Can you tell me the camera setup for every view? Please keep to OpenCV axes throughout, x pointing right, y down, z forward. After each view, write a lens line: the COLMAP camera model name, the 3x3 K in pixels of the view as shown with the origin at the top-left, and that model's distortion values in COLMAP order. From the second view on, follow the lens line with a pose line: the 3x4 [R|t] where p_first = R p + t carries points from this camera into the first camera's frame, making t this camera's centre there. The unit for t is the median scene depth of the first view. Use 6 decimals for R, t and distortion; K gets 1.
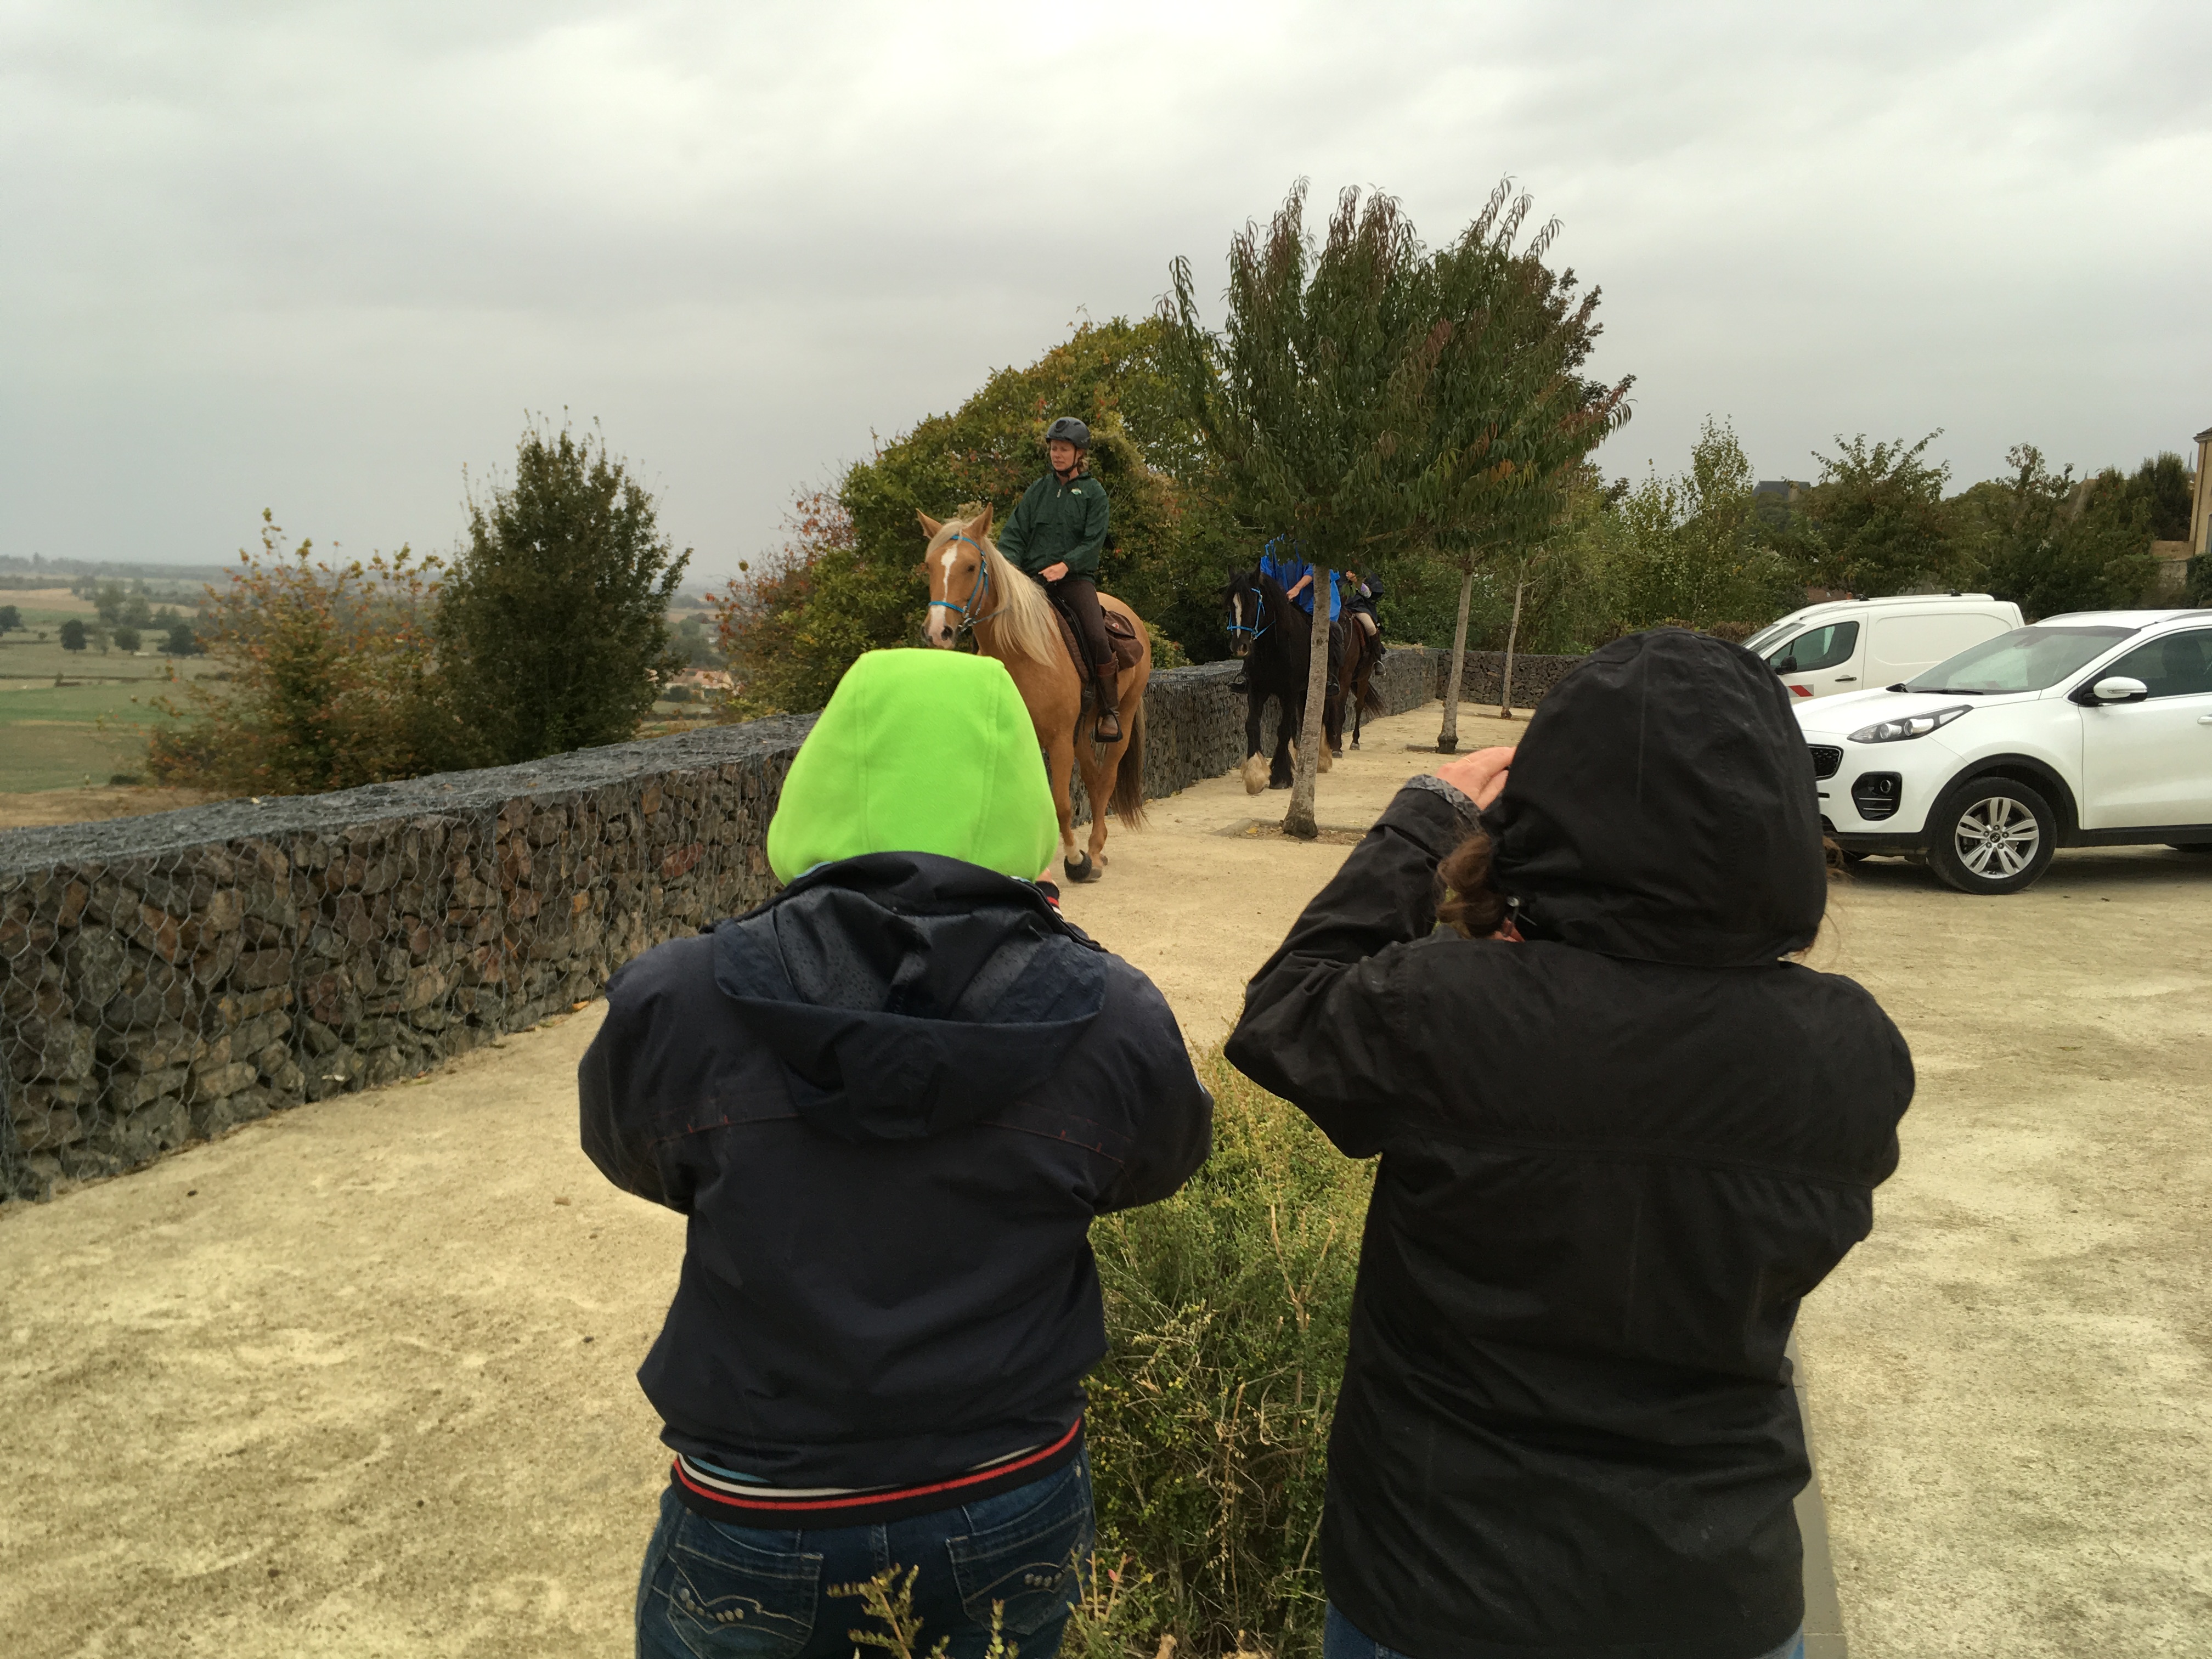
lens RADIAL K [[1915.6, 0, 1125.2], [0, 1915.6, 837.8], [0, 0, 1]] dist [0.088611, -0.119016]
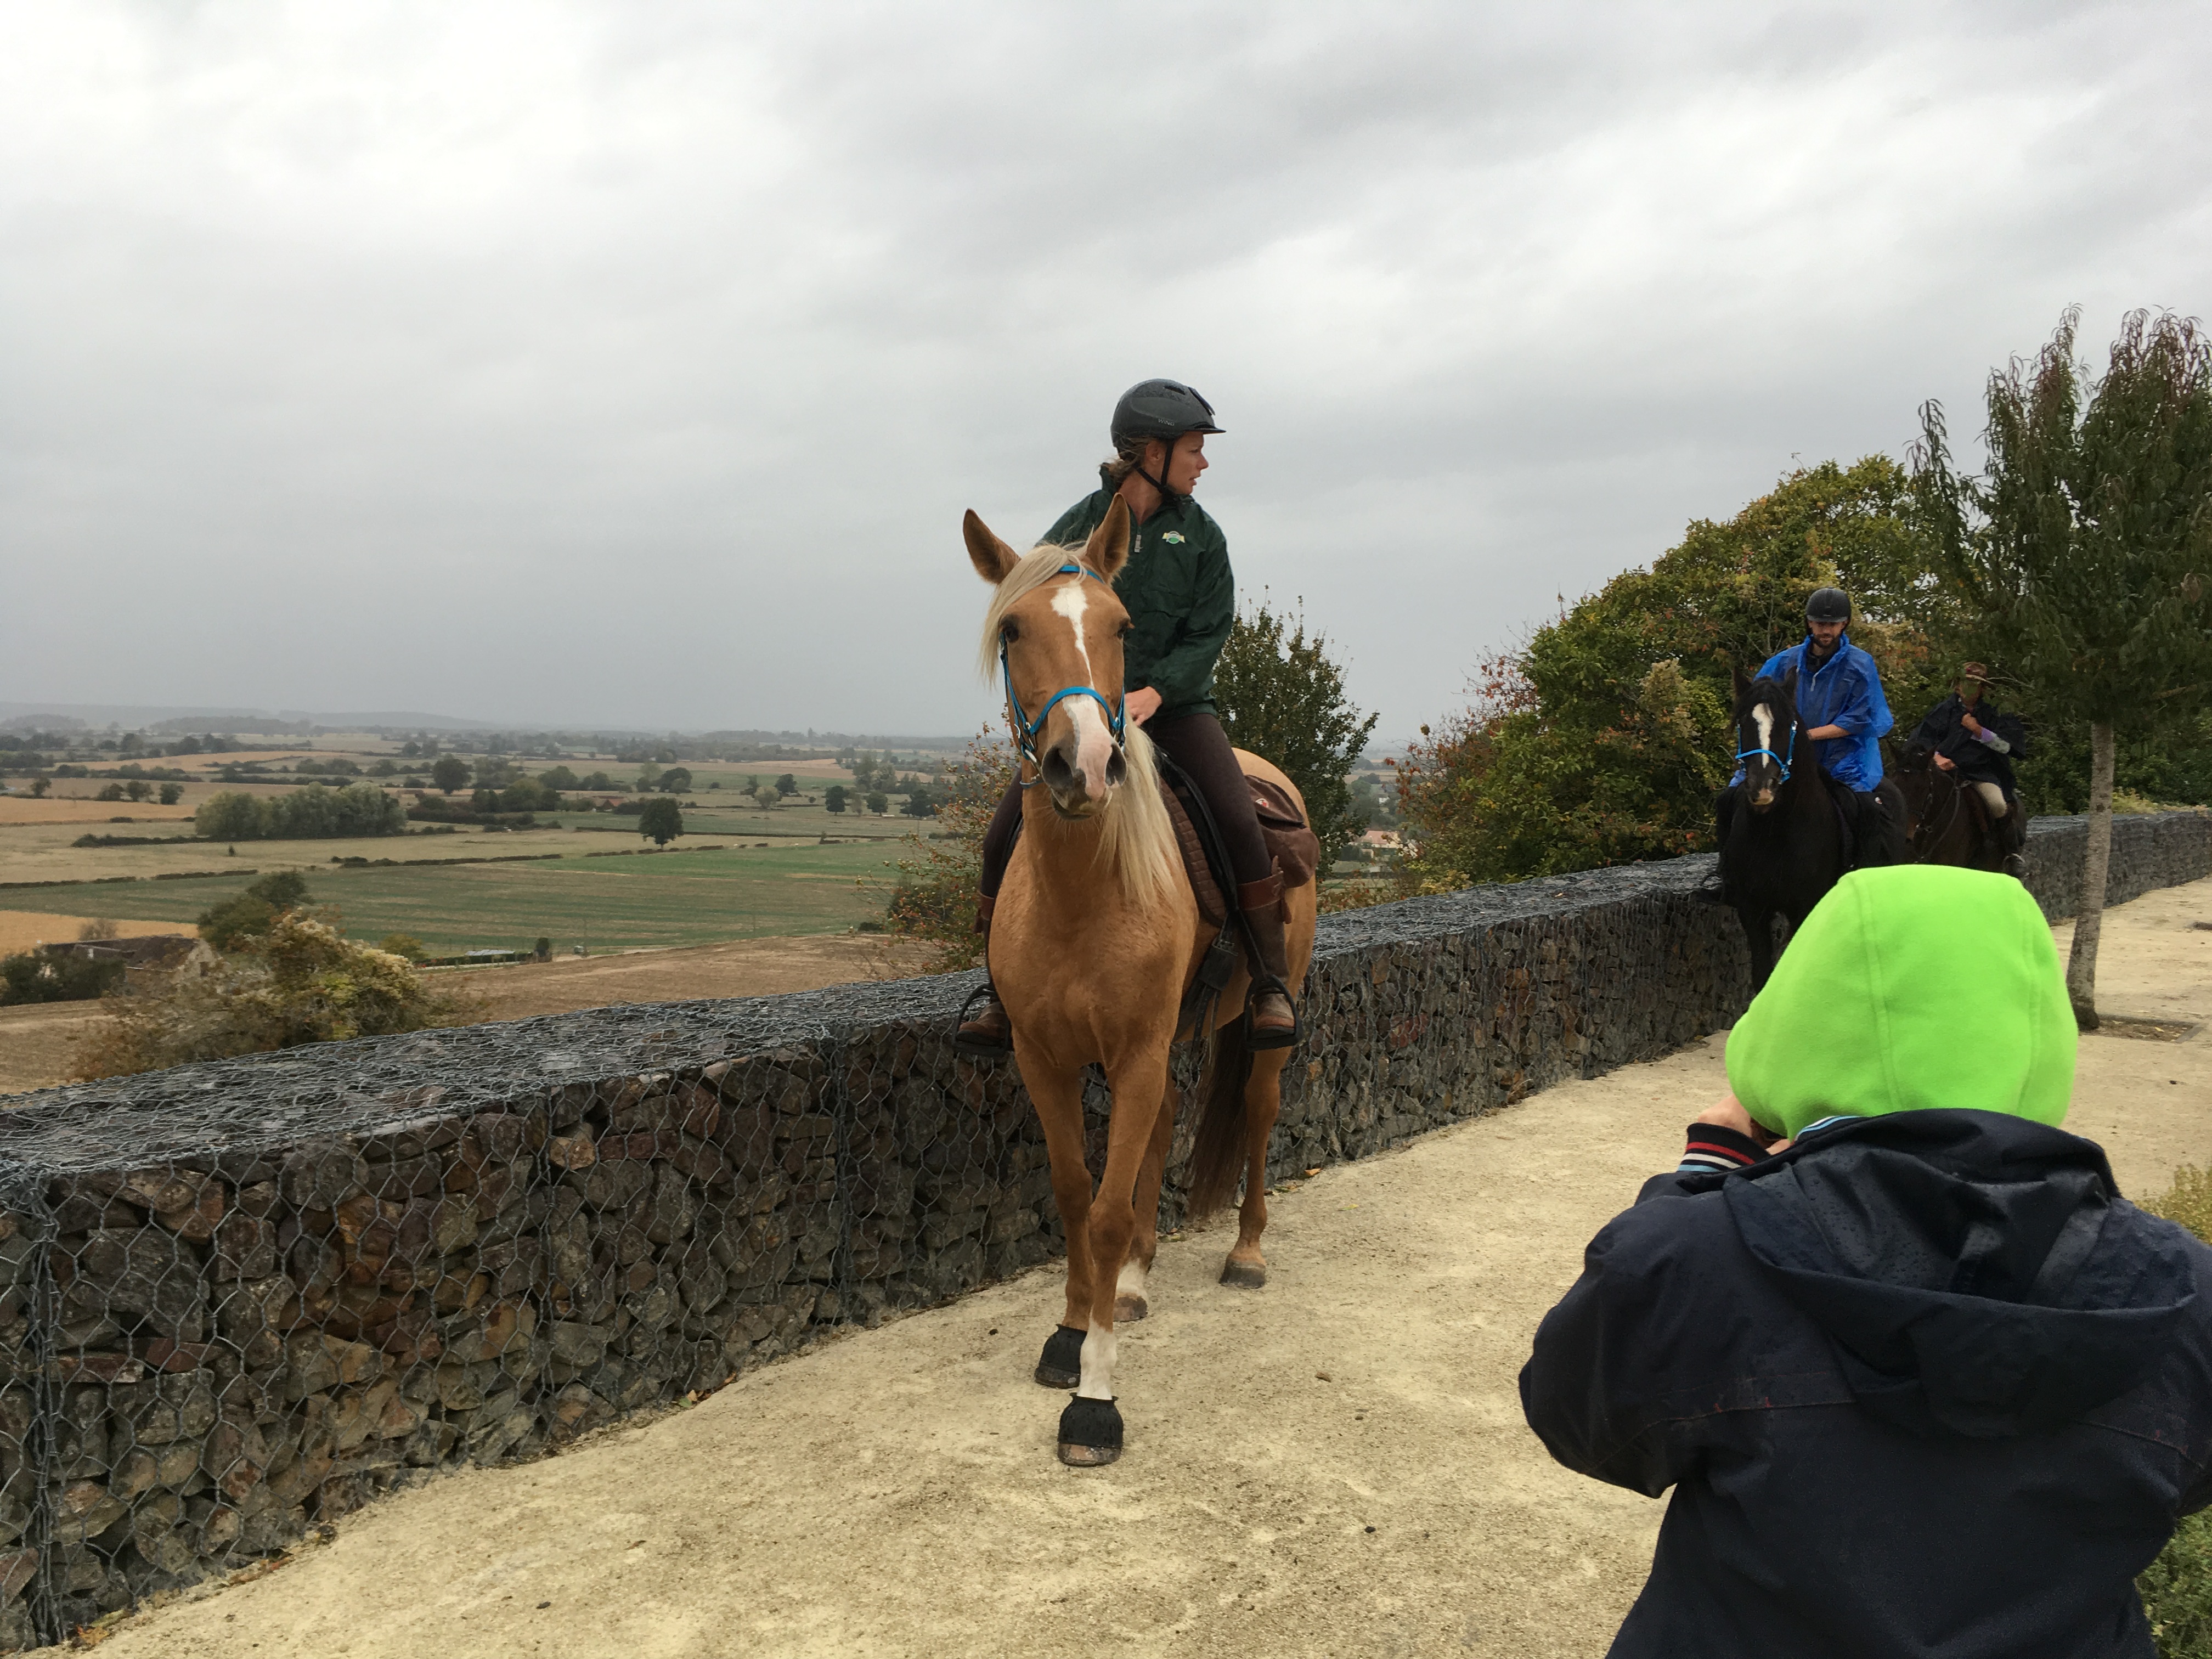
lens RADIAL K [[1915.6, 0, 1097.8], [0, 1915.6, 835.7], [0, 0, 1]] dist [0.088611, -0.119016]
pose [[0.936844, 0.003634, -0.349729, -0.032969], [-0.032829, 0.996445, -0.077590, -0.007242], [0.348204, 0.084171, 0.933632, -0.002829]]
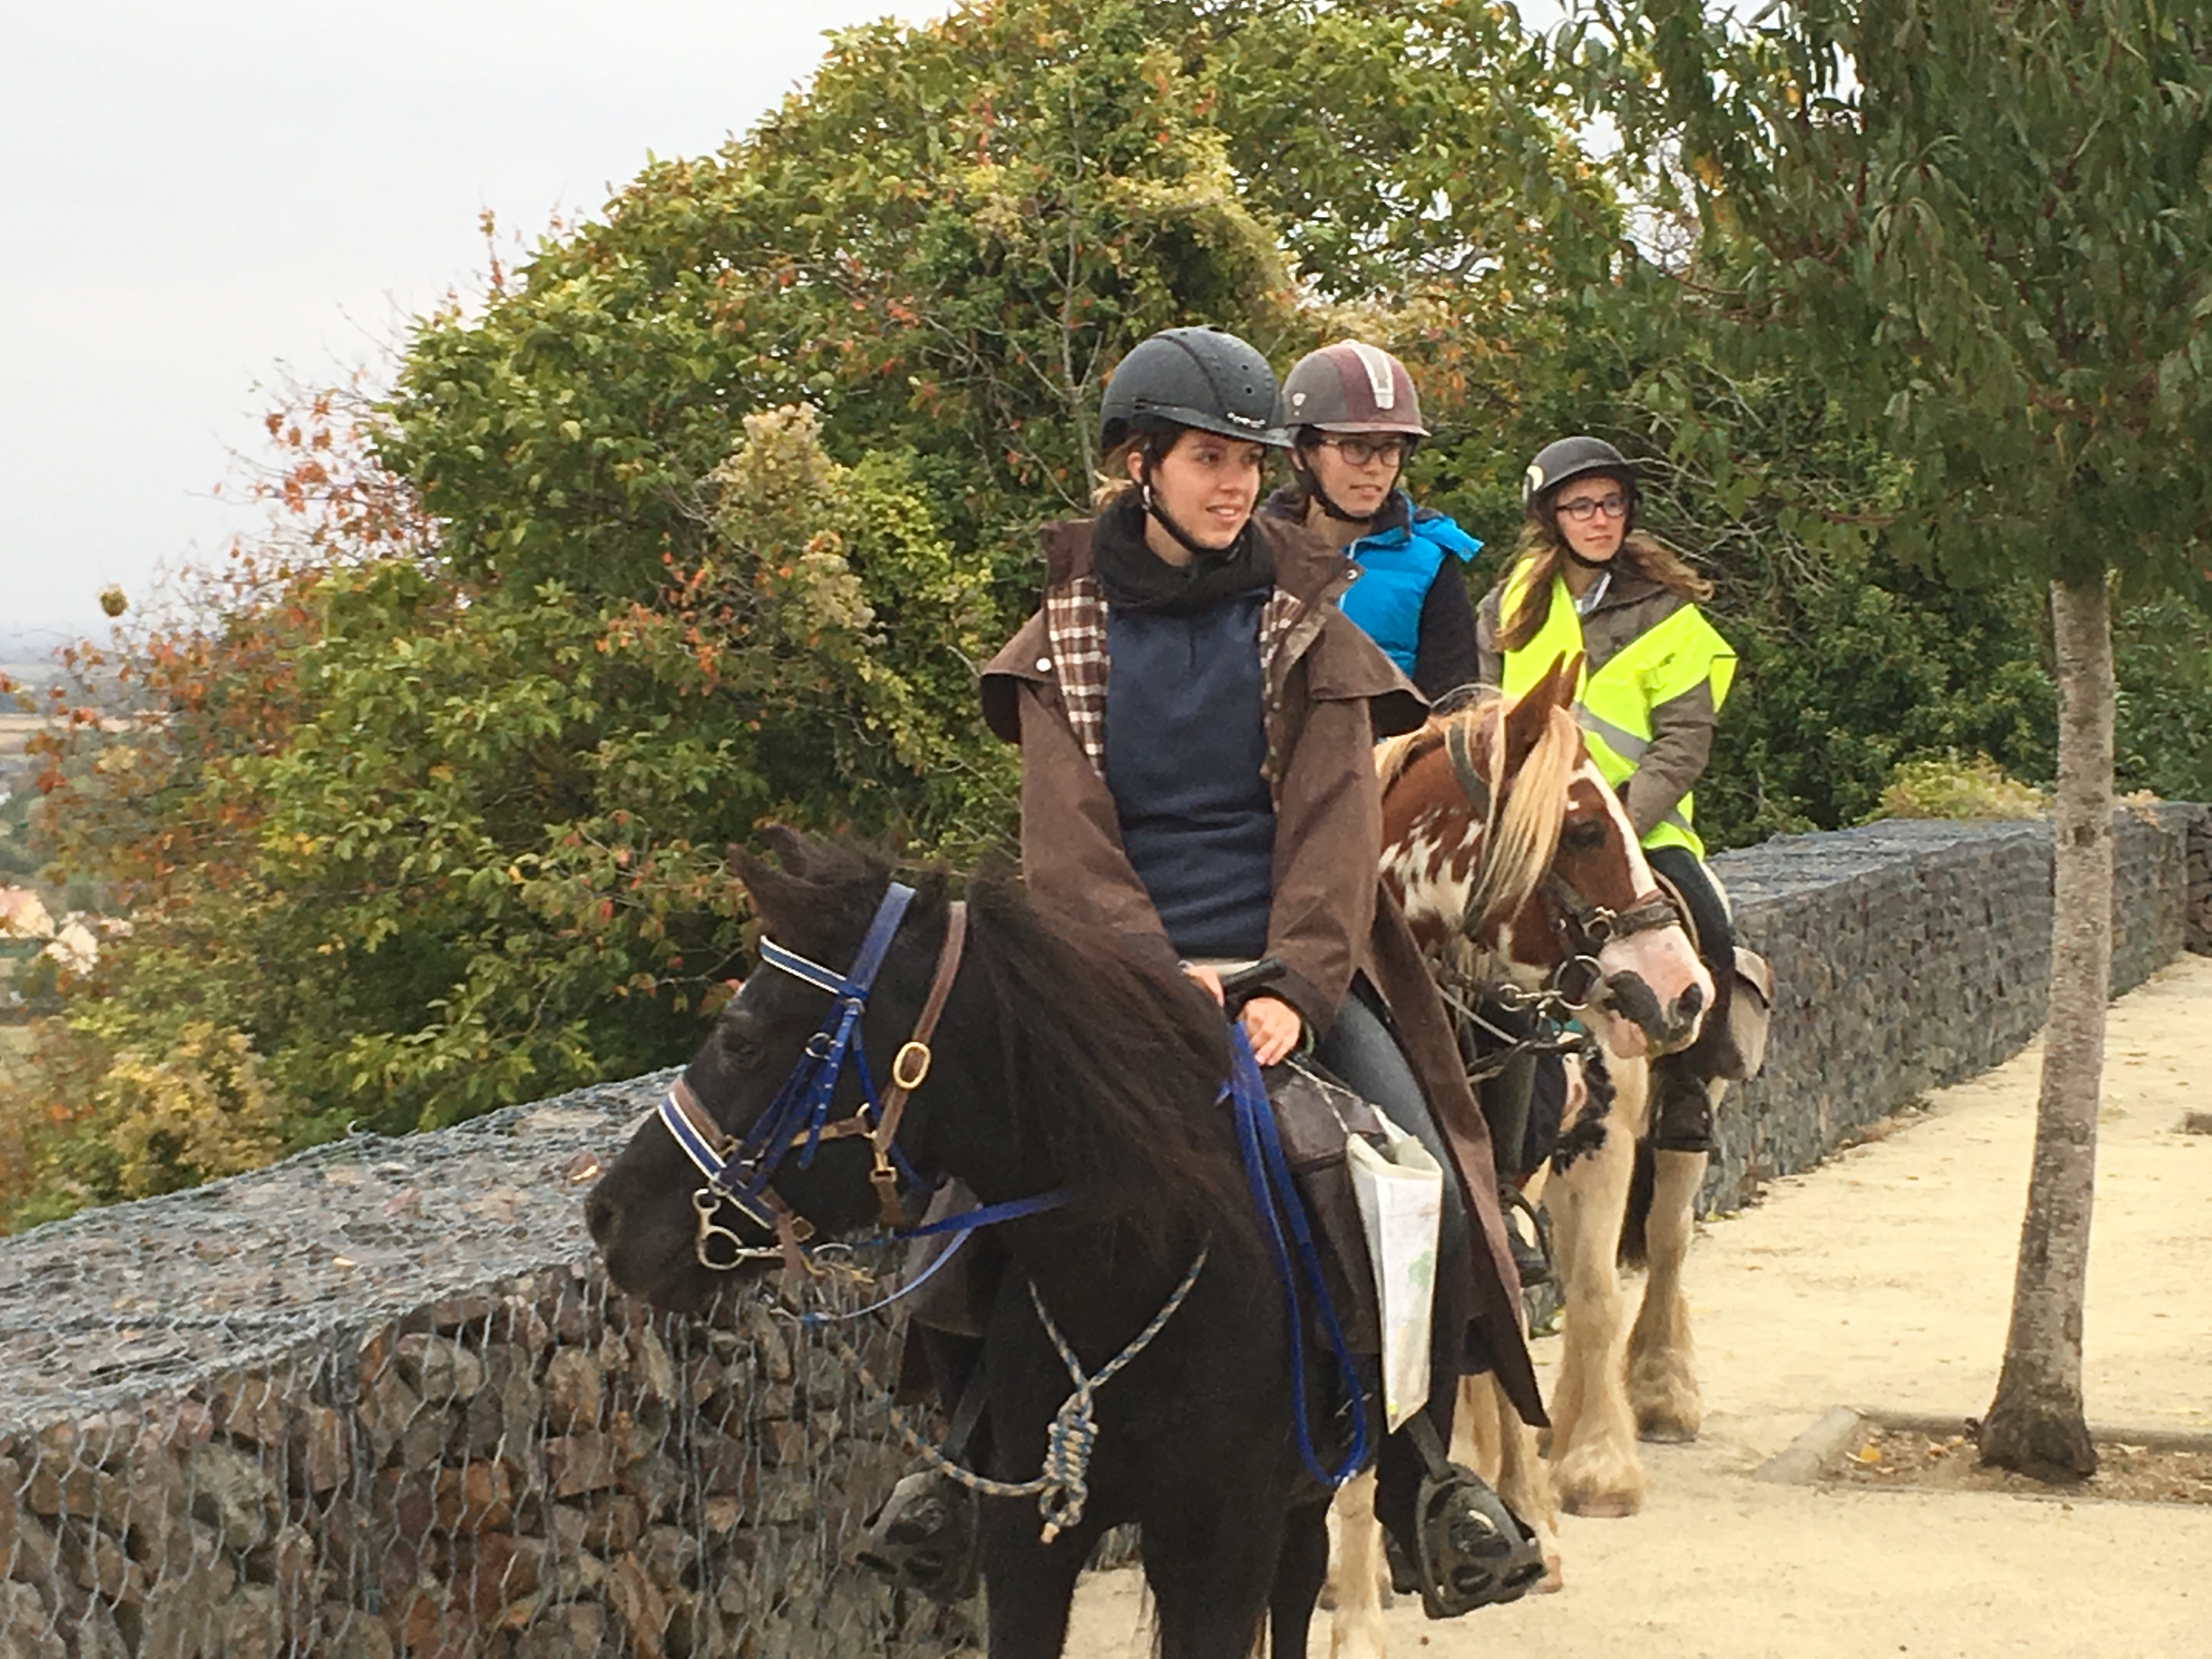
lens RADIAL K [[5397.4, 0, 1096.1], [0, 5397.4, 845.5], [0, 0, 1]] dist [-0.026226, 0.000000]
pose [[0.999680, -0.024087, -0.007790, -0.086046], [0.023294, 0.995712, -0.089530, -0.047027], [0.009913, 0.089320, 0.995954, 0.253162]]
